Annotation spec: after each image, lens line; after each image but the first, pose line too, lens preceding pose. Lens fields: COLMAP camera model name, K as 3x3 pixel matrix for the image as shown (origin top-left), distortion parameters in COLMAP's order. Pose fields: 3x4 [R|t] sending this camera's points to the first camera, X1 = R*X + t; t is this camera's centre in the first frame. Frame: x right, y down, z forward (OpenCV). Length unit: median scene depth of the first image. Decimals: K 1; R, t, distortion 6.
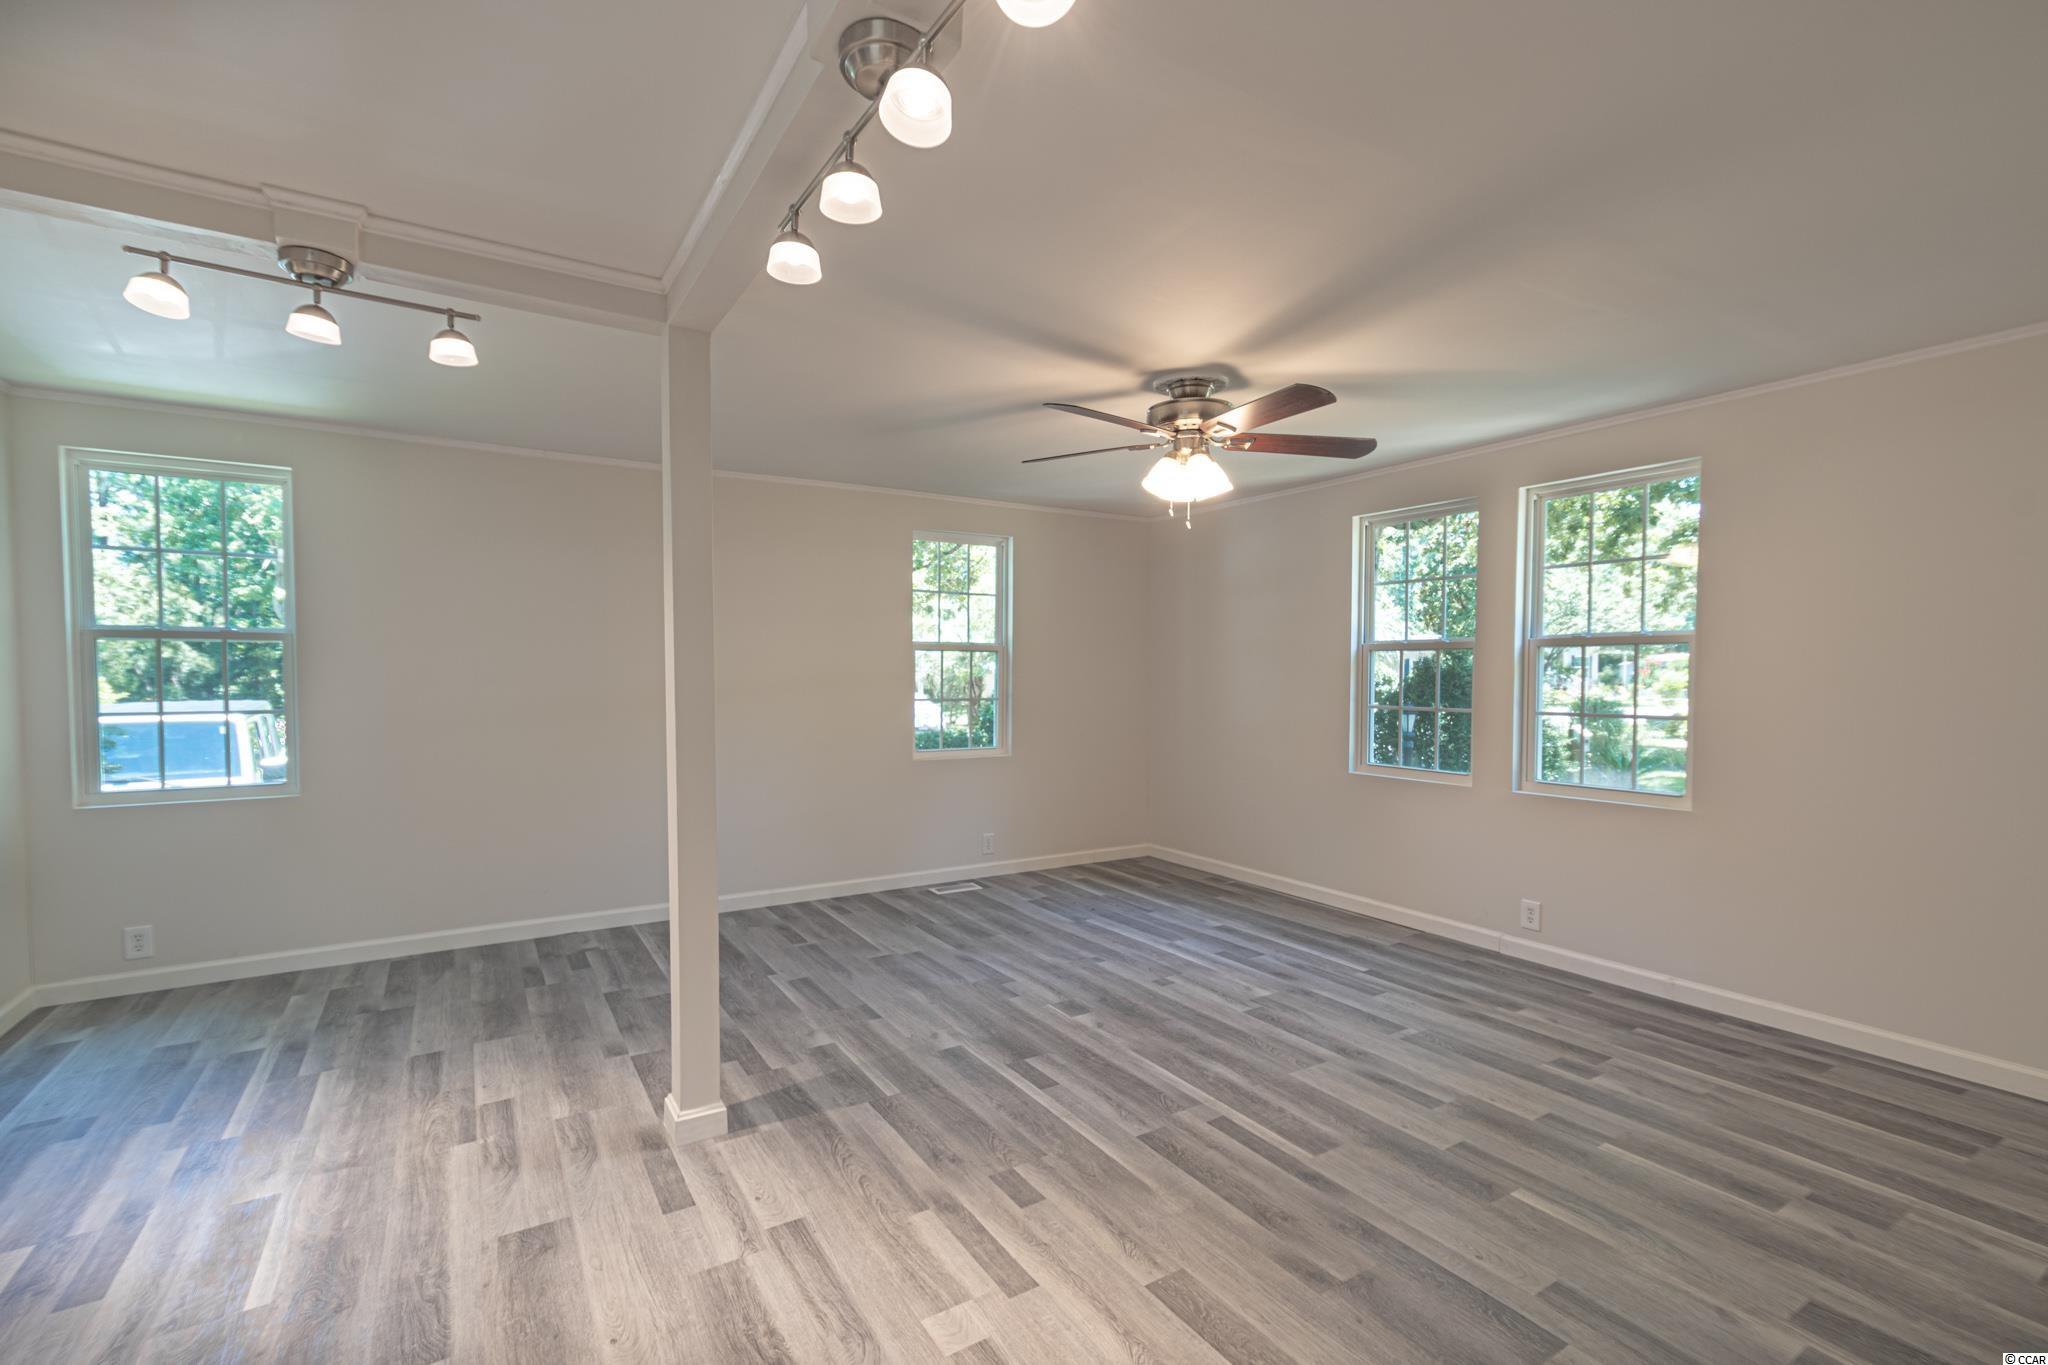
lens RADIAL K [[895.1, 0, 1001.8], [0, 895.1, 698.1], [0, 0, 1]] dist [0.011134, -0.005333]
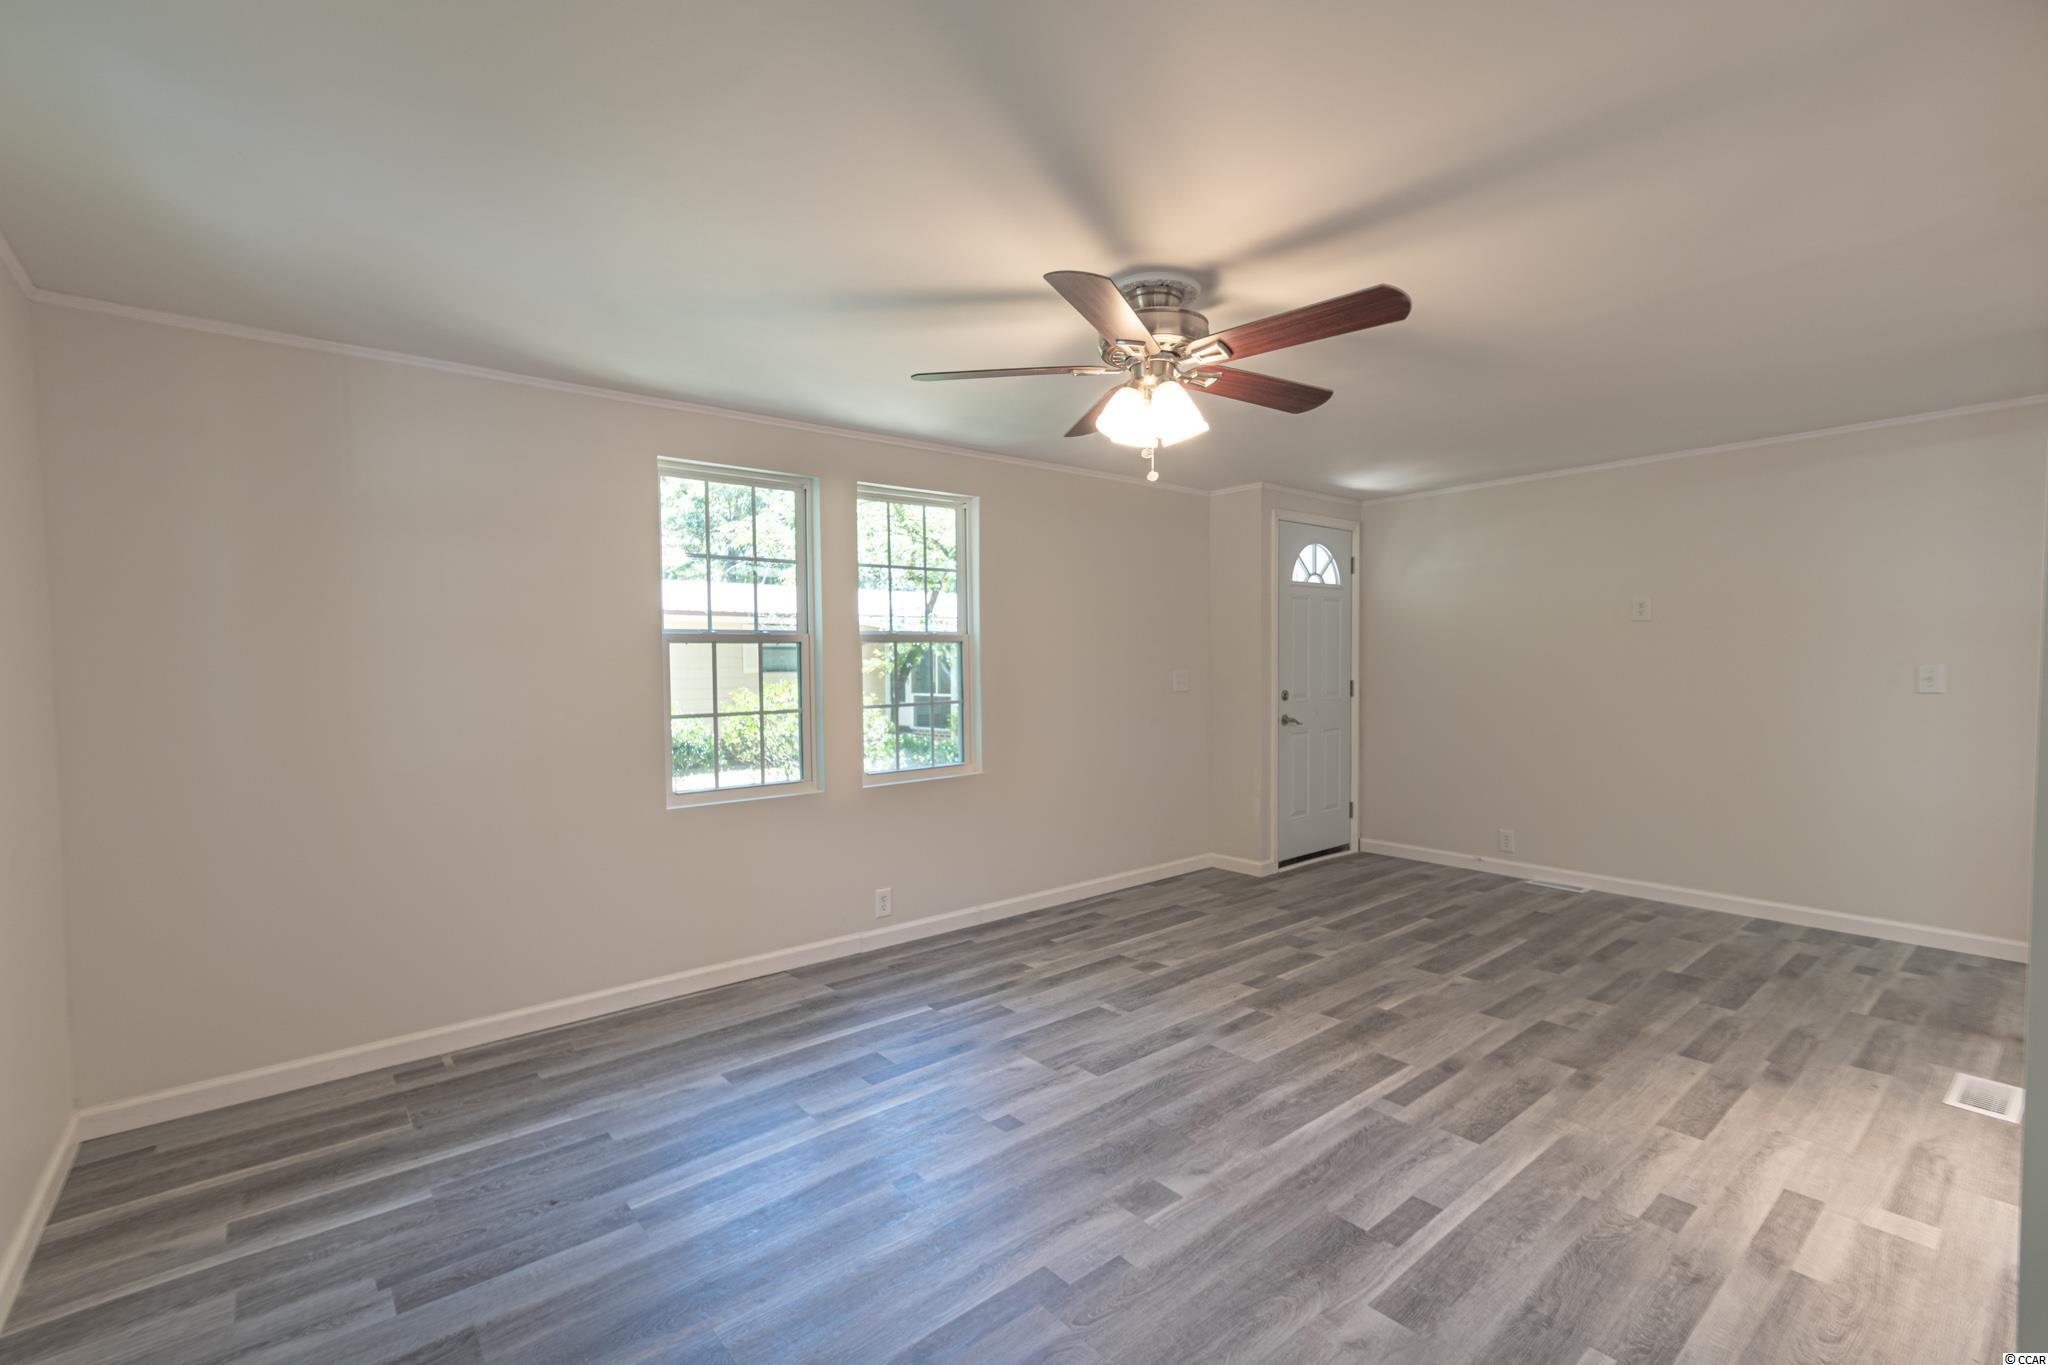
lens RADIAL K [[895.1, 0, 1001.8], [0, 895.1, 698.1], [0, 0, 1]] dist [0.011134, -0.005333]
pose [[-0.129888, -0.038961, 0.990763, -0.586317], [0.046444, 0.997892, 0.045330, -0.045346], [-0.990440, 0.051903, -0.127805, 1.305009]]
